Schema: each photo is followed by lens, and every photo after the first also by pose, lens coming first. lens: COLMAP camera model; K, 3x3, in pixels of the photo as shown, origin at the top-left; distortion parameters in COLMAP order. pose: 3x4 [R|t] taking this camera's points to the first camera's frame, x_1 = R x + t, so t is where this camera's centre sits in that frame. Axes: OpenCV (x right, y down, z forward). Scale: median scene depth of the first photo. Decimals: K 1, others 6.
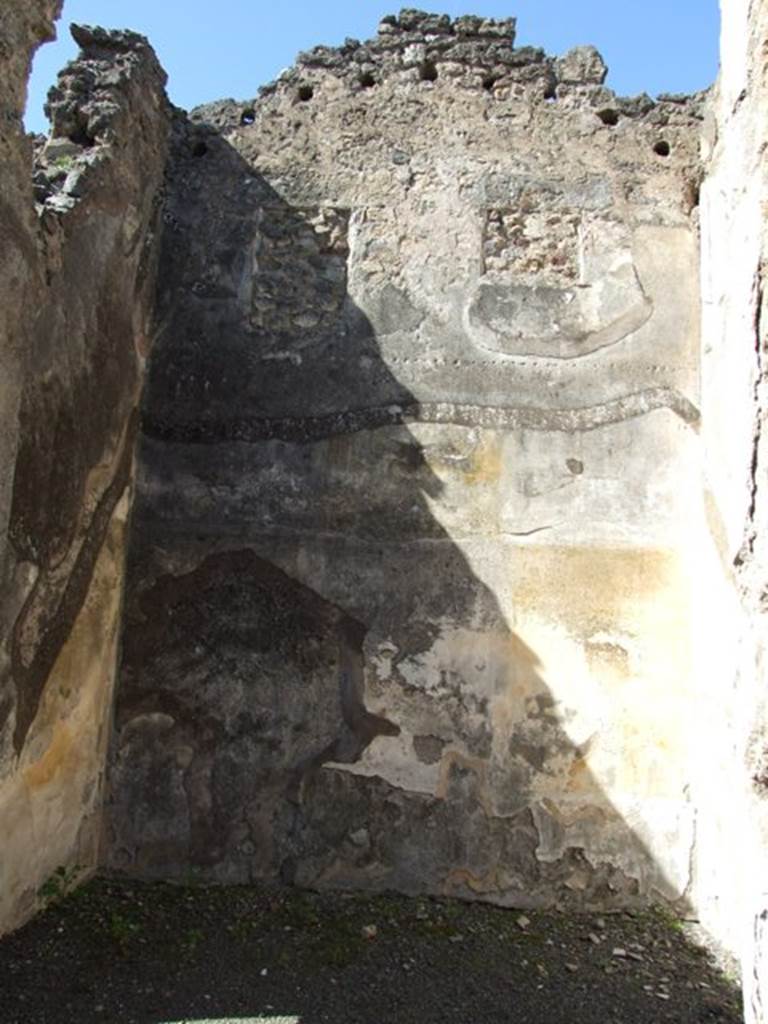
lens RADIAL K [[821.4, 0, 384.0], [0, 821.4, 512.0], [0, 0, 1]] dist [-0.059247, 0.061360]
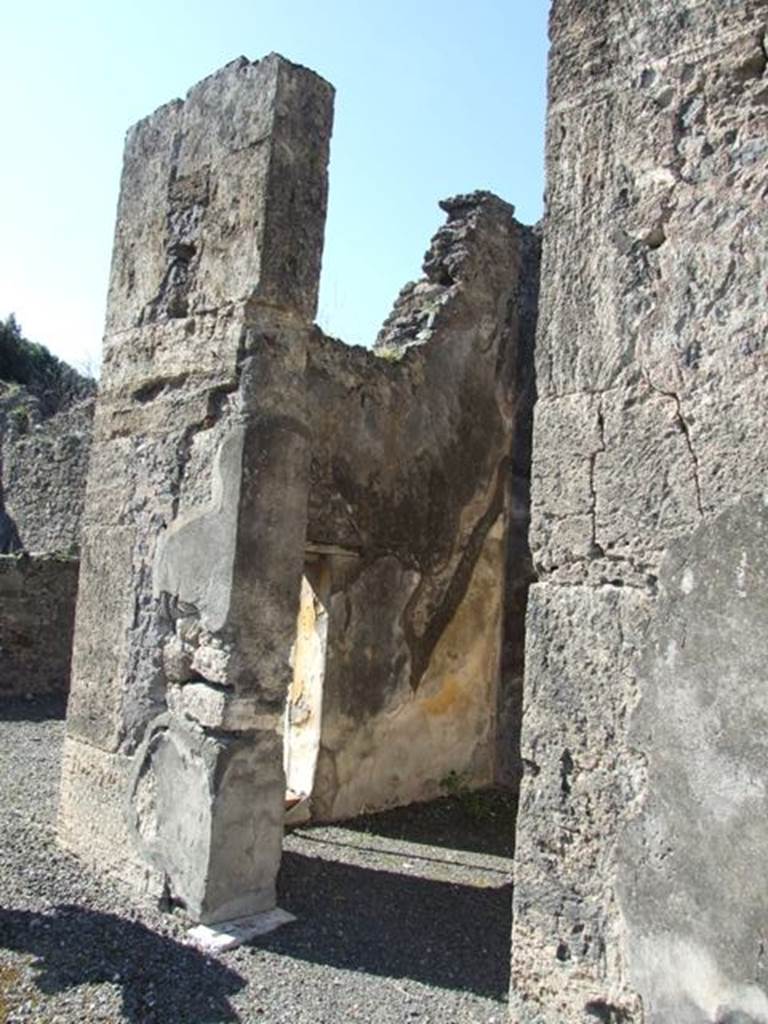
lens RADIAL K [[755.4, 0, 384.0], [0, 755.4, 512.0], [0, 0, 1]] dist [-0.040135, 0.045139]
pose [[0.813296, -0.081385, -0.576130, 0.292115], [0.073314, 0.996612, -0.037289, -0.001270], [0.577213, -0.011912, 0.816507, -0.186771]]
